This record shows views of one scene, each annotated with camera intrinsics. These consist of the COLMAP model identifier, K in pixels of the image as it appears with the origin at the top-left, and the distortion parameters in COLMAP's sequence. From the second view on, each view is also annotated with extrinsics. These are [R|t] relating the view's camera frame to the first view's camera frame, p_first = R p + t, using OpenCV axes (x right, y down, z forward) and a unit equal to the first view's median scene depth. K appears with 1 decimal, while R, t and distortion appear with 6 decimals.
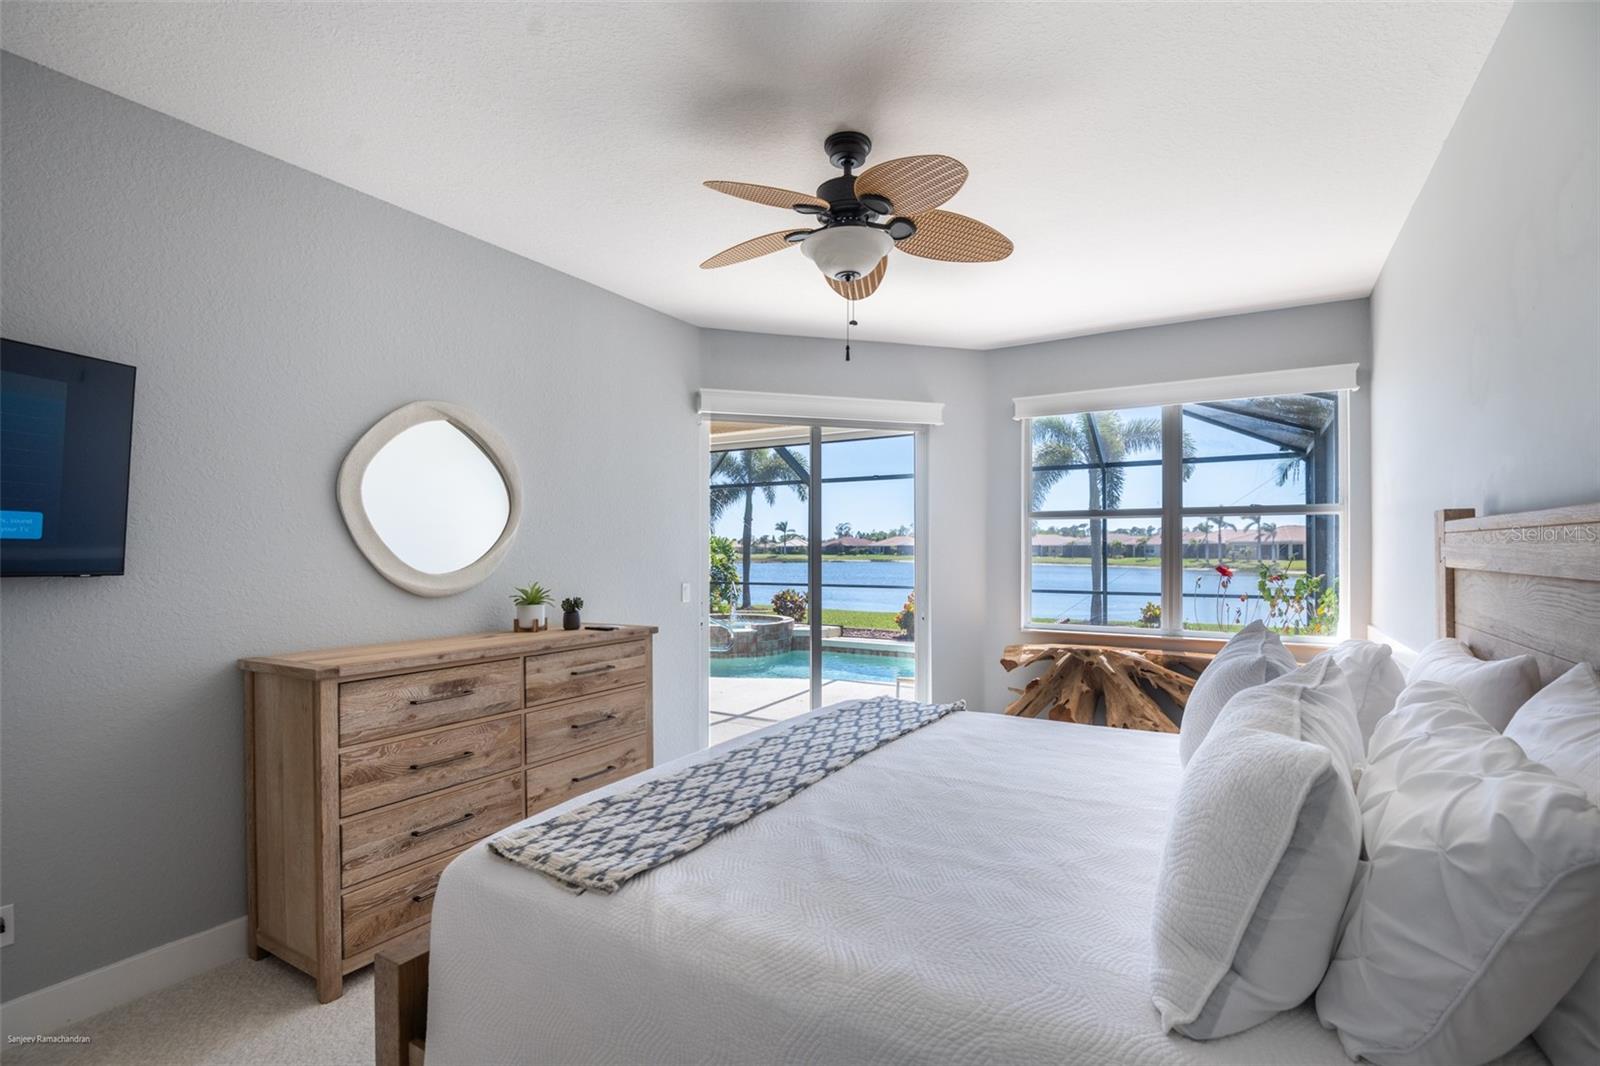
lens RADIAL K [[737.9, 0, 791.9], [0, 737.9, 537.0], [0, 0, 1]] dist [-0.015424, 0.000001]
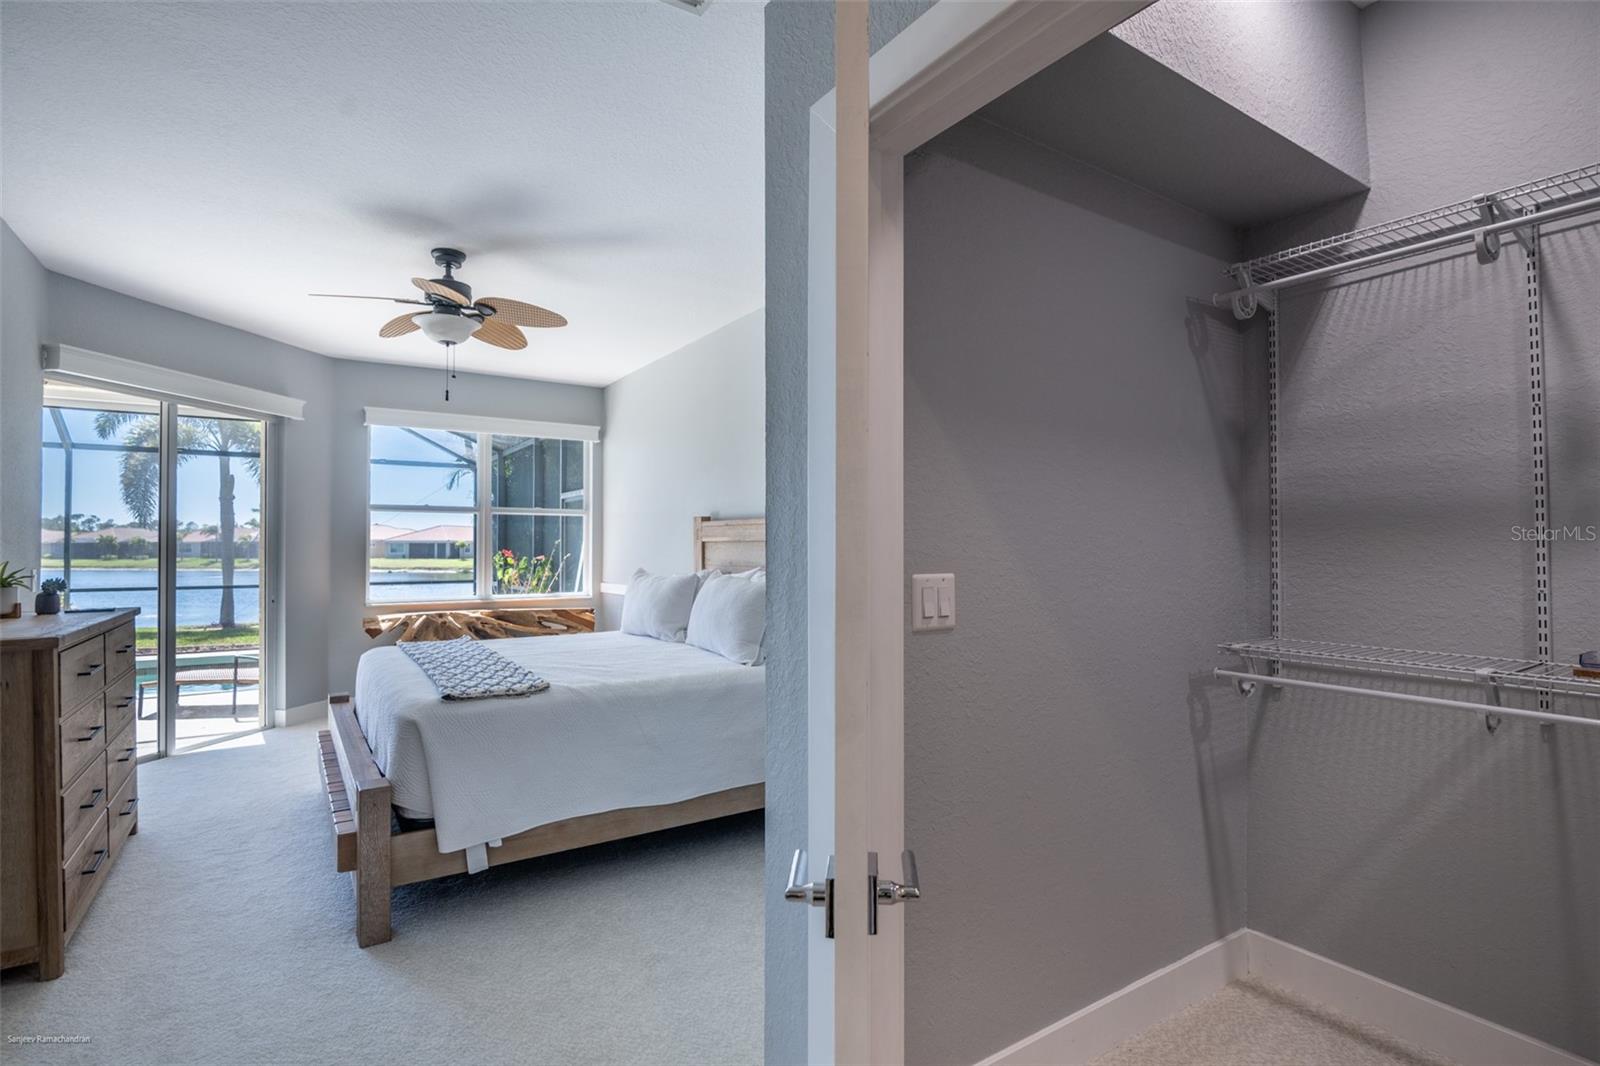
lens RADIAL K [[737.9, 0, 803.7], [0, 737.9, 538.4], [0, 0, 1]] dist [-0.015424, 0.000001]
pose [[0.437597, 0.009948, 0.899116, -0.489837], [-0.014351, 0.999889, -0.004078, 0.016573], [-0.899057, -0.011119, 0.437691, -0.149619]]
